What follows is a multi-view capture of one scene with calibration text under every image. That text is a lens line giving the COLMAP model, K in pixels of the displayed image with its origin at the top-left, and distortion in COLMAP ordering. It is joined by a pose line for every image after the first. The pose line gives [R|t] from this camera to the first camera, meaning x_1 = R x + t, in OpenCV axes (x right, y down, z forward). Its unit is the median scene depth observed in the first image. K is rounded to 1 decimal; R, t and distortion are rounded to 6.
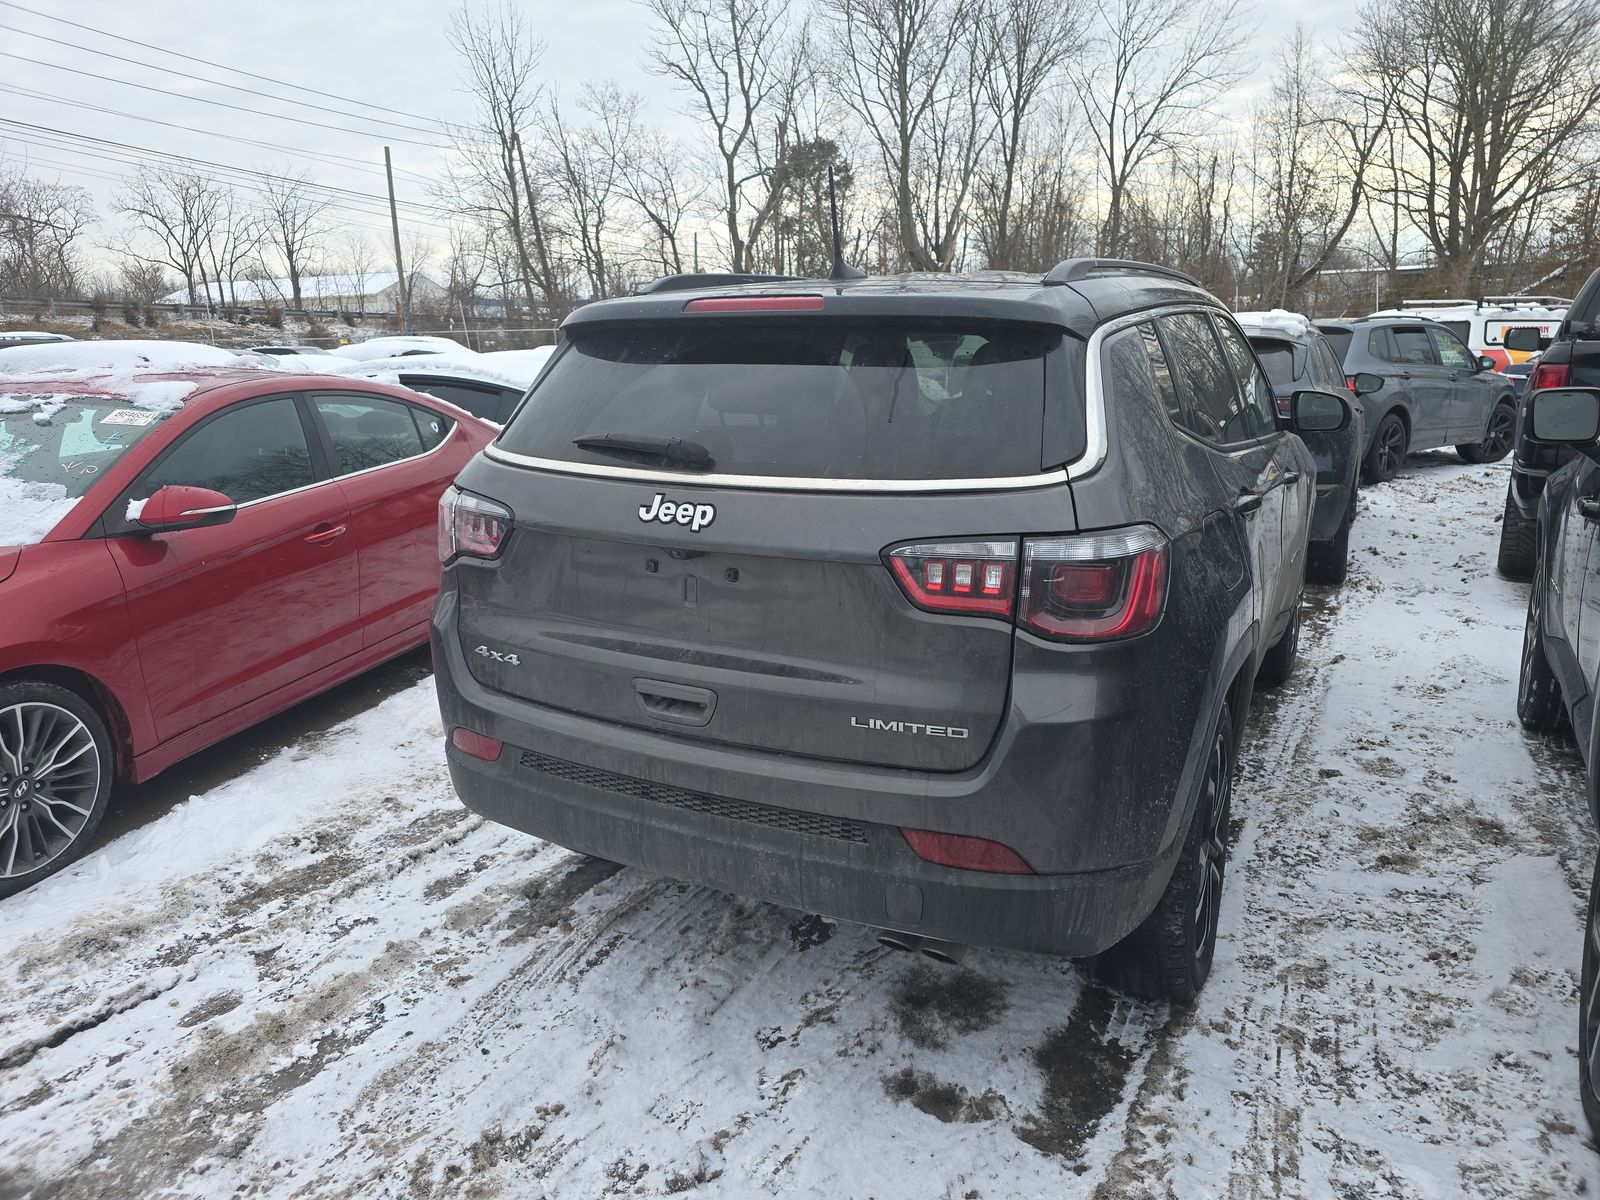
lens RADIAL K [[1071.9, 0, 797.9], [0, 1071.9, 591.0], [0, 0, 1]] dist [0.044764, -0.033991]
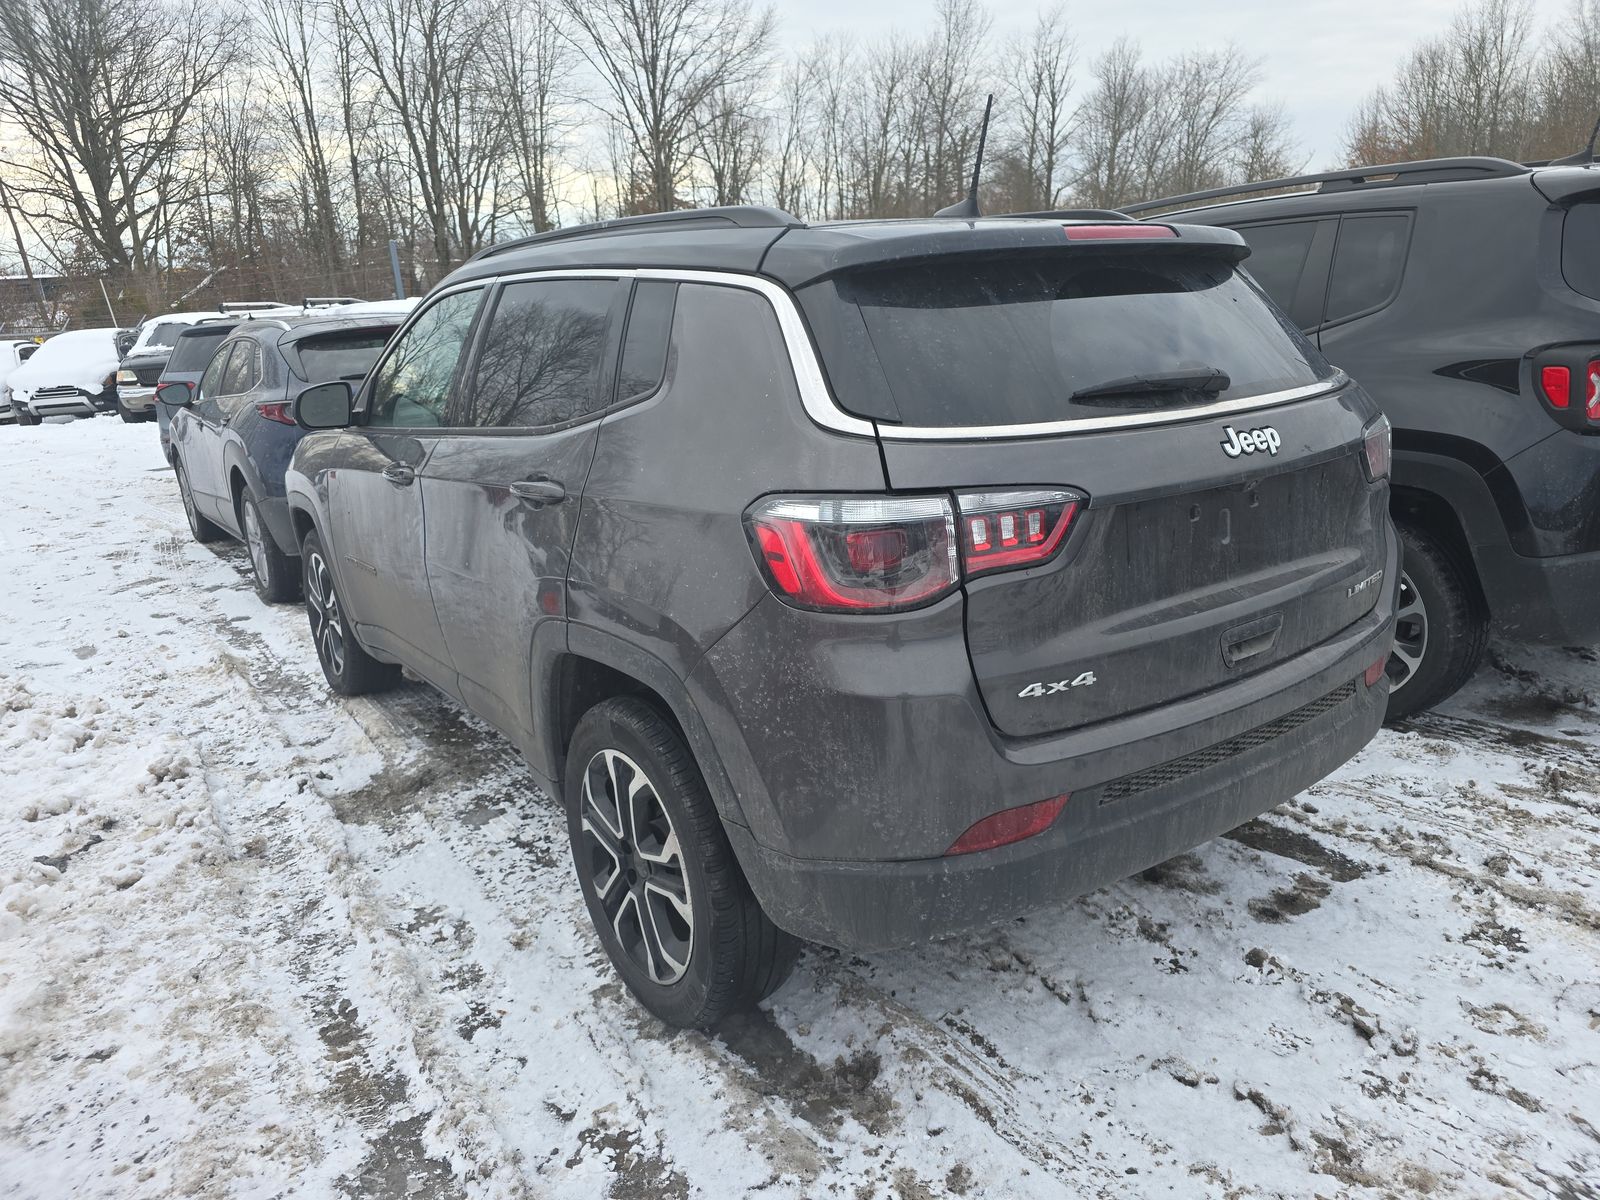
lens RADIAL K [[1094.9, 0, 805.7], [0, 1094.9, 606.9], [0, 0, 1]] dist [0.043718, -0.033262]
pose [[0.435856, -0.253408, 0.863605, -0.957982], [0.248289, 0.956163, 0.155257, -0.149755], [-0.865091, 0.146754, 0.479668, 0.733014]]
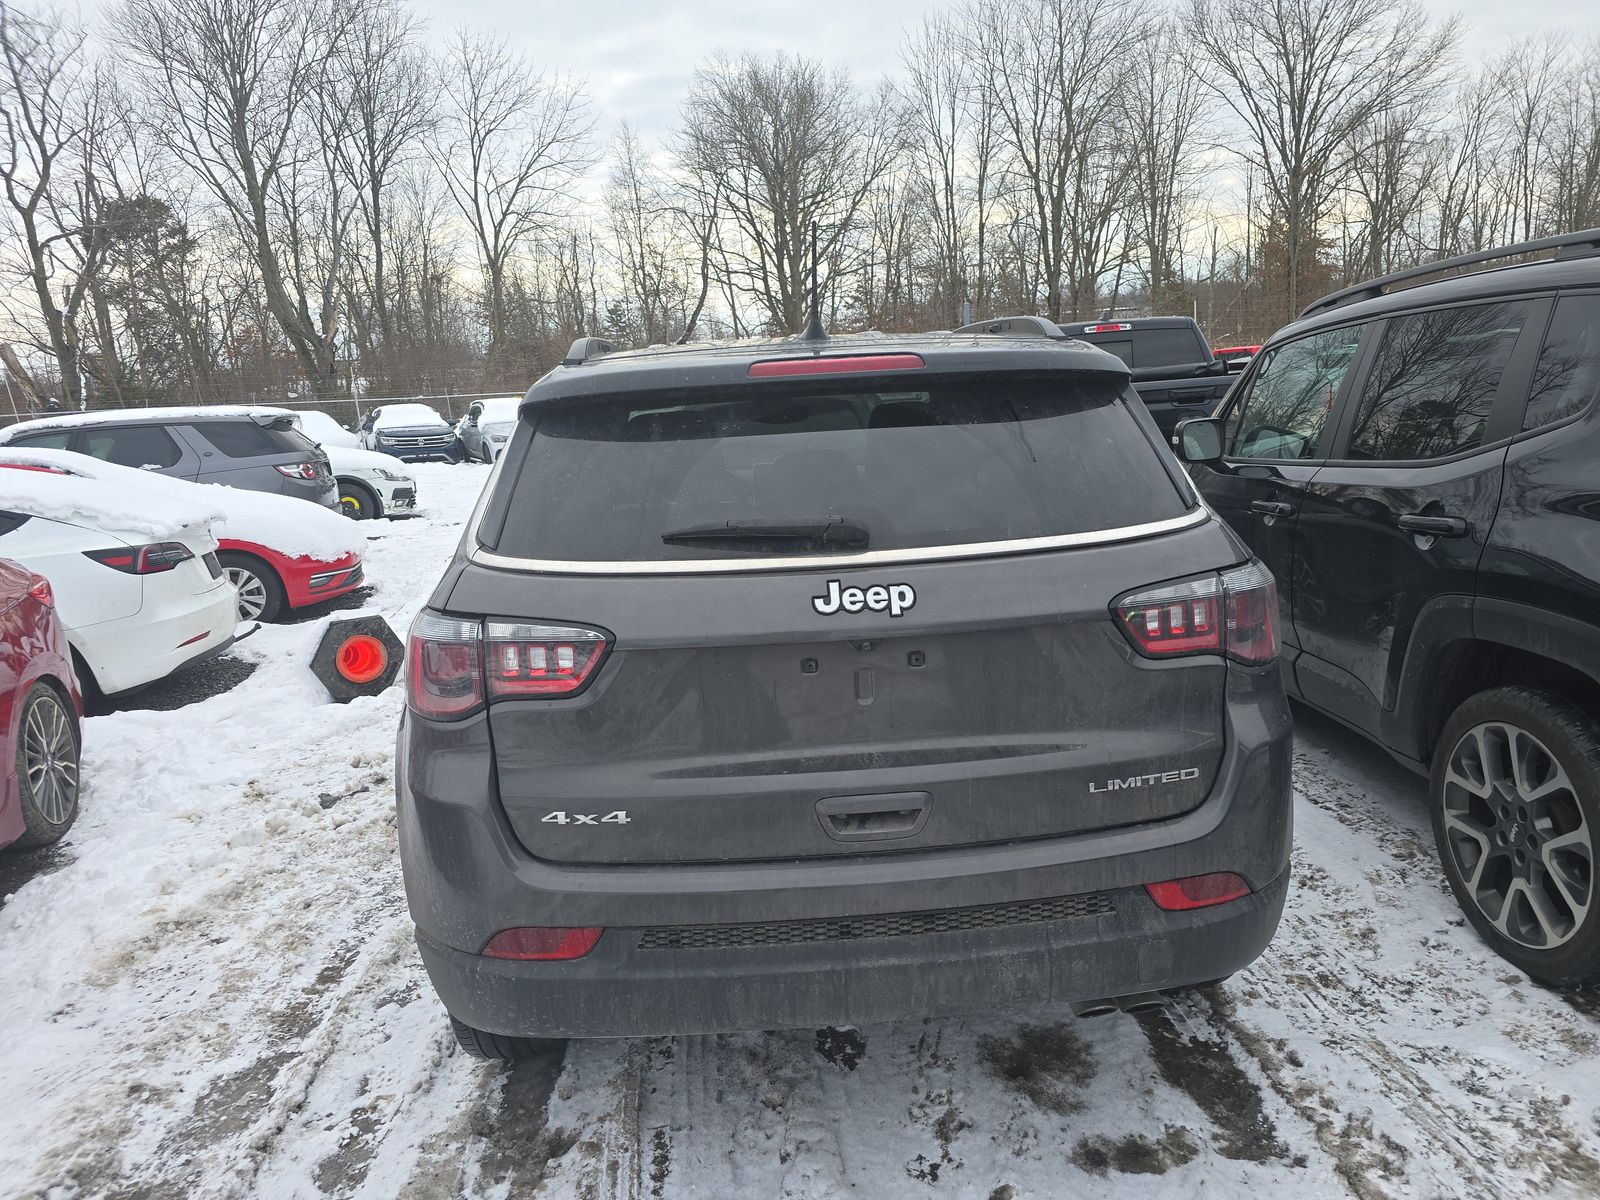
lens RADIAL K [[1073.3, 0, 800.0], [0, 1073.3, 600.0], [0, 0, 1]] dist [0.050952, -0.038564]
pose [[0.850564, -0.138064, 0.507425, -0.492904], [0.165725, 0.986126, -0.009482, -0.059491], [-0.499076, 0.092158, 0.861644, 0.226207]]
